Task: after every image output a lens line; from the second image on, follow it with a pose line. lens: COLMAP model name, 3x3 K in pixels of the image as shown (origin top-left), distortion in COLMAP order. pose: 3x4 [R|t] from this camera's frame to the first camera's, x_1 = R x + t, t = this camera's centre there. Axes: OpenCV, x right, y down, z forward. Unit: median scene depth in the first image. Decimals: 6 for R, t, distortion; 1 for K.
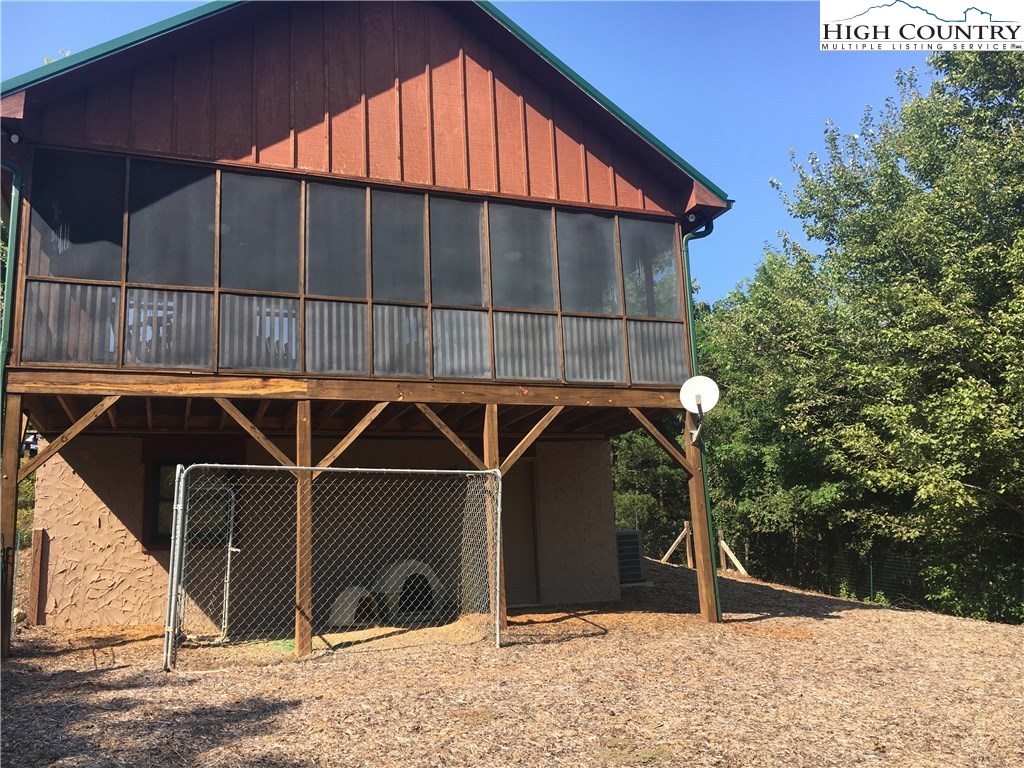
lens RADIAL K [[882.8, 0, 493.7], [0, 882.8, 389.8], [0, 0, 1]] dist [0.063010, -0.082168]
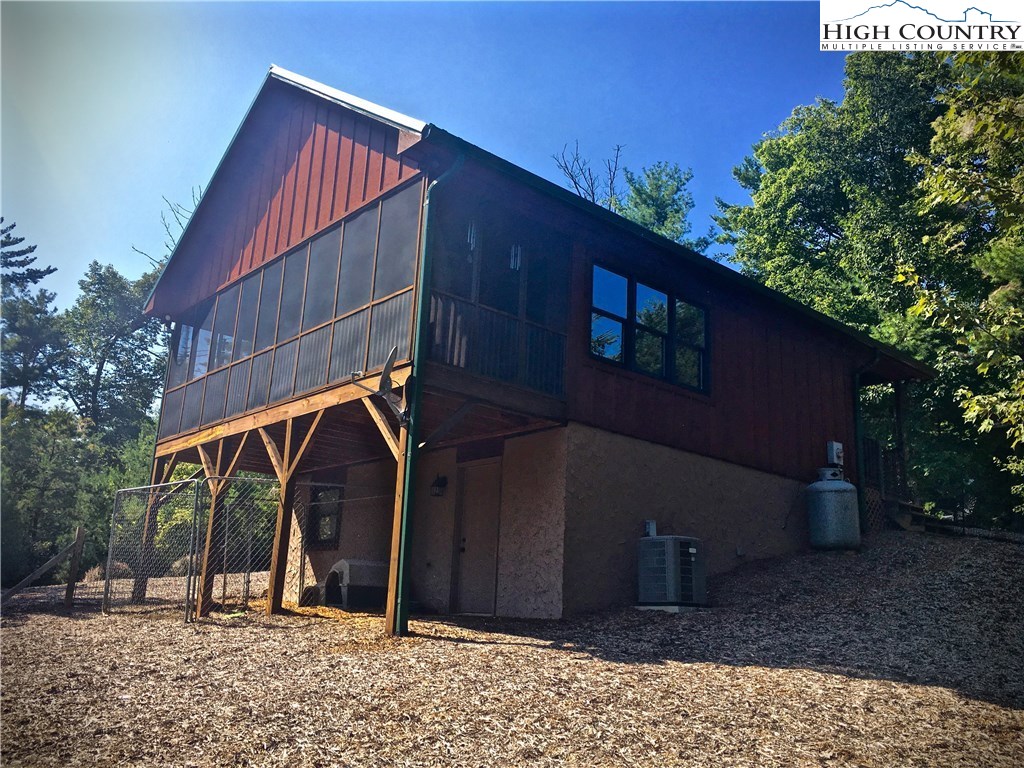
lens RADIAL K [[882.8, 0, 493.7], [0, 882.8, 389.8], [0, 0, 1]] dist [0.063010, -0.082168]
pose [[0.320561, -0.179624, -0.930041, 1.112131], [0.114510, 0.982003, -0.150191, 0.176743], [0.940281, -0.058354, 0.335360, 0.828118]]
